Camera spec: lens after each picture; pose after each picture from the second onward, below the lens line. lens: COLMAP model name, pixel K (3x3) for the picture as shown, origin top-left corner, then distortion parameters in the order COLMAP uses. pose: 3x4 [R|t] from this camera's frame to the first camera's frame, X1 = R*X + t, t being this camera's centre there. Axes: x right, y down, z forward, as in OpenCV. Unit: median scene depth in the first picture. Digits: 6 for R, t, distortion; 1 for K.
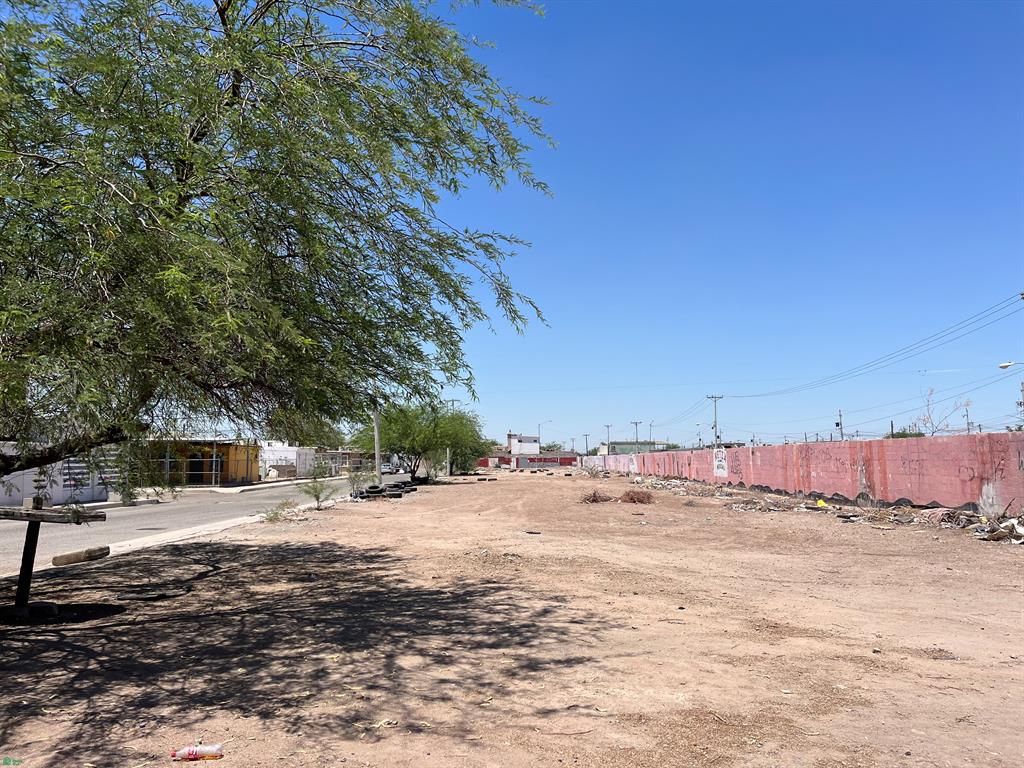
lens RADIAL K [[780.7, 0, 509.3], [0, 780.7, 384.6], [0, 0, 1]] dist [0.043439, -0.032834]
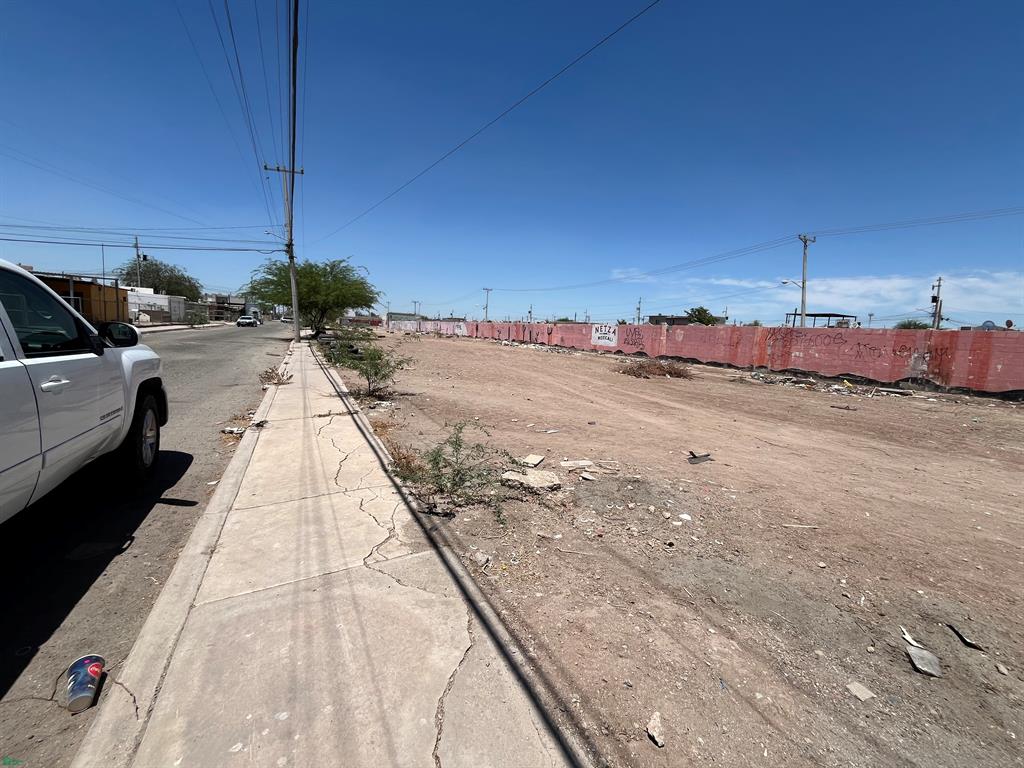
lens RADIAL K [[414.1, 0, 514.2], [0, 414.1, 378.7], [0, 0, 1]] dist [-0.003206, 0.000289]
pose [[0.885236, 0.003158, 0.465132, -0.274703], [-0.106257, 0.974908, 0.195609, 0.075477], [-0.452843, -0.222584, 0.863359, 0.662830]]
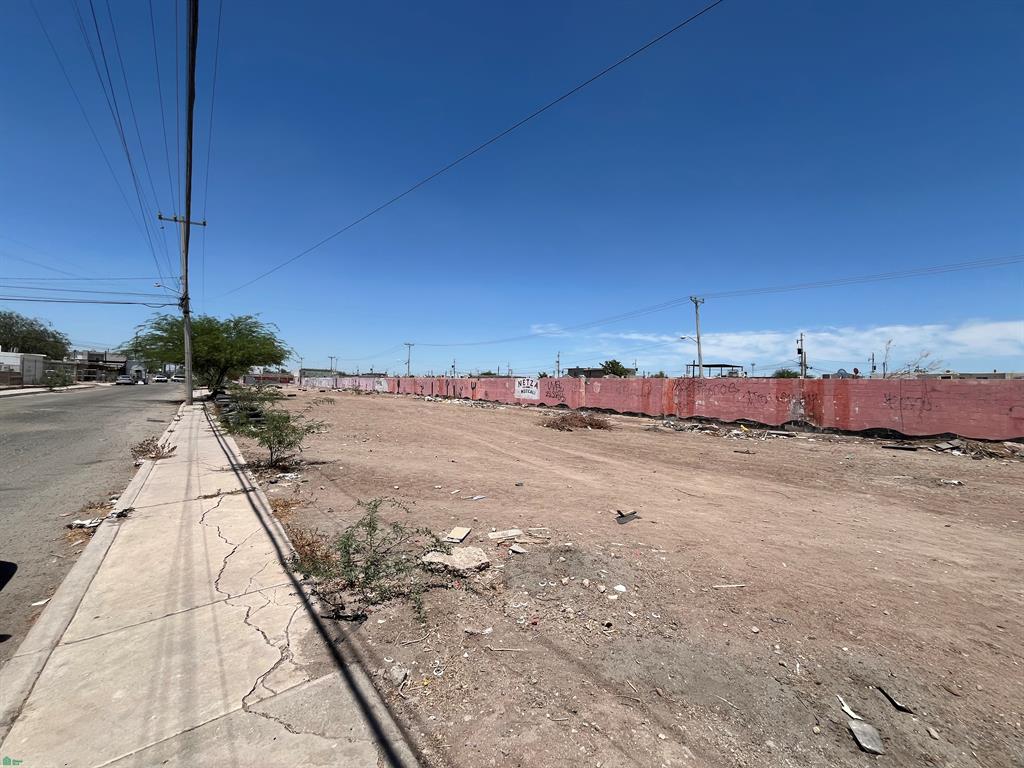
lens RADIAL K [[414.1, 0, 513.6], [0, 414.1, 380.1], [0, 0, 1]] dist [-0.003206, 0.000289]
pose [[0.788562, 0.044894, 0.613315, -0.271307], [-0.098451, 0.993684, 0.053846, 0.072585], [-0.607024, -0.102843, 0.788001, 0.668015]]
